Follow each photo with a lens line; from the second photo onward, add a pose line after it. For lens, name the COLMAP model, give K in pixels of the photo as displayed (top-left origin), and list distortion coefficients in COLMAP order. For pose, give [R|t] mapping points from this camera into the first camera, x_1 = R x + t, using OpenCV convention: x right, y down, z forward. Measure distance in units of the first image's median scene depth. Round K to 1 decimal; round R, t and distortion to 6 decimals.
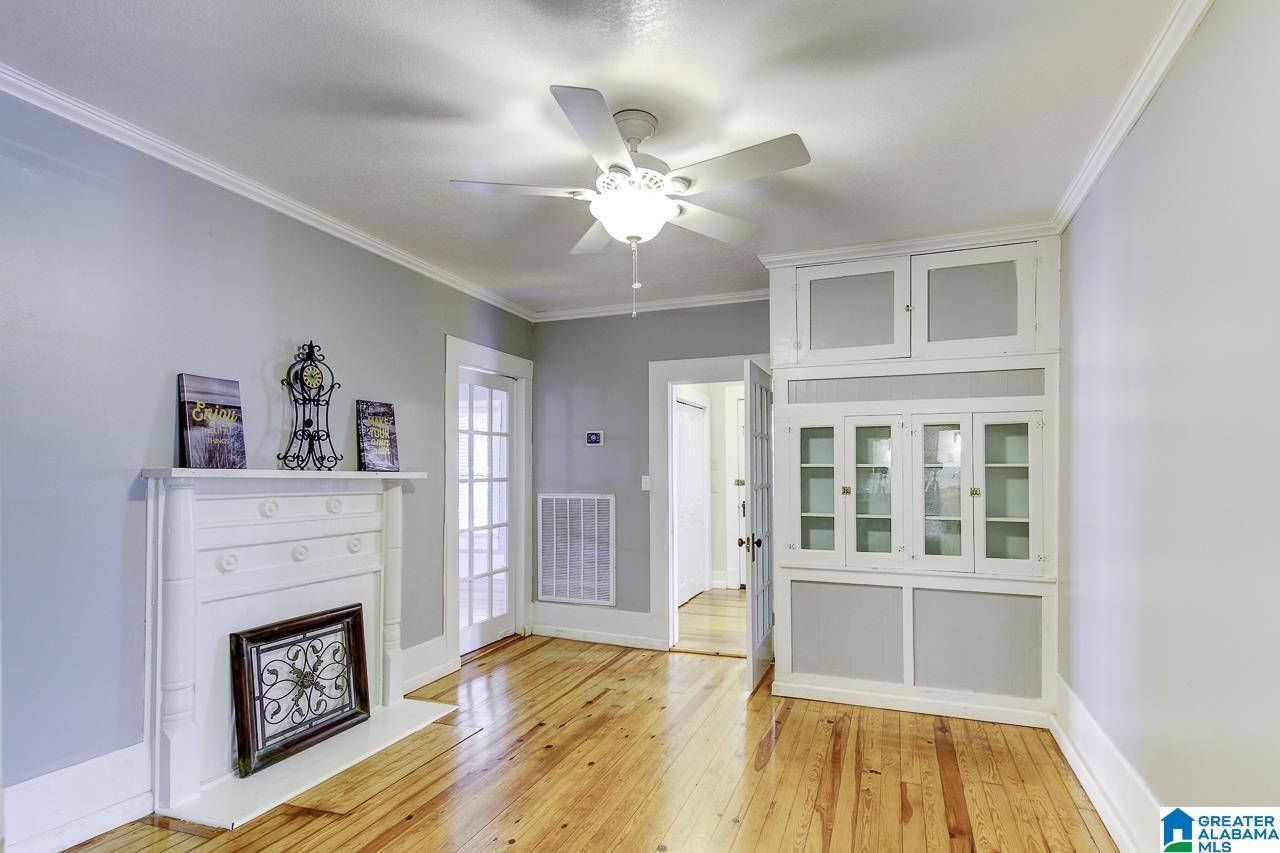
lens RADIAL K [[697.9, 0, 640.0], [0, 697.9, 426.5], [0, 0, 1]] dist [0.016092, -0.000465]
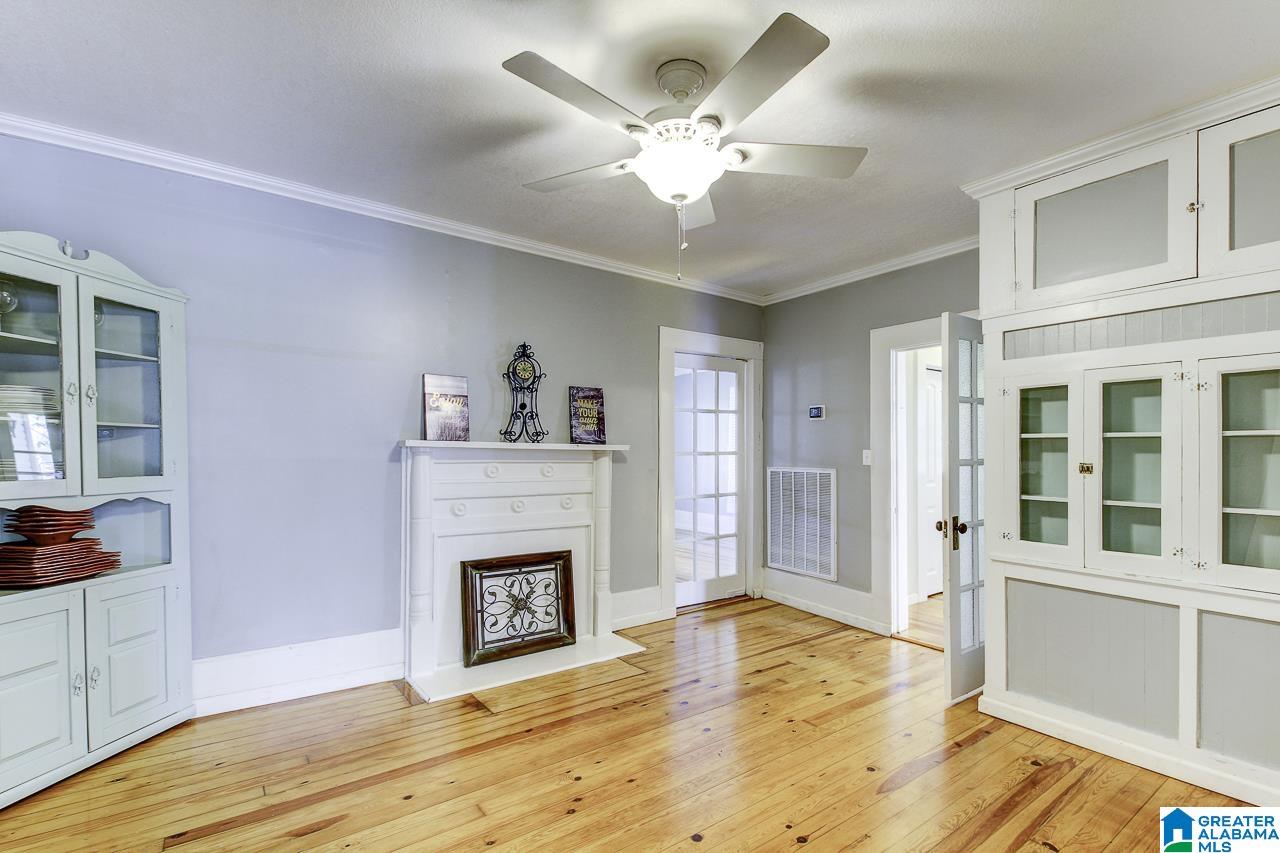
lens RADIAL K [[589.1, 0, 614.1], [0, 589.1, 426.1], [0, 0, 1]] dist [0.013170, -0.011516]
pose [[0.813506, -0.020383, -0.581199, 0.259965], [0.034474, 0.999318, 0.013207, 0.020789], [0.580534, -0.030780, 0.813654, 0.191048]]
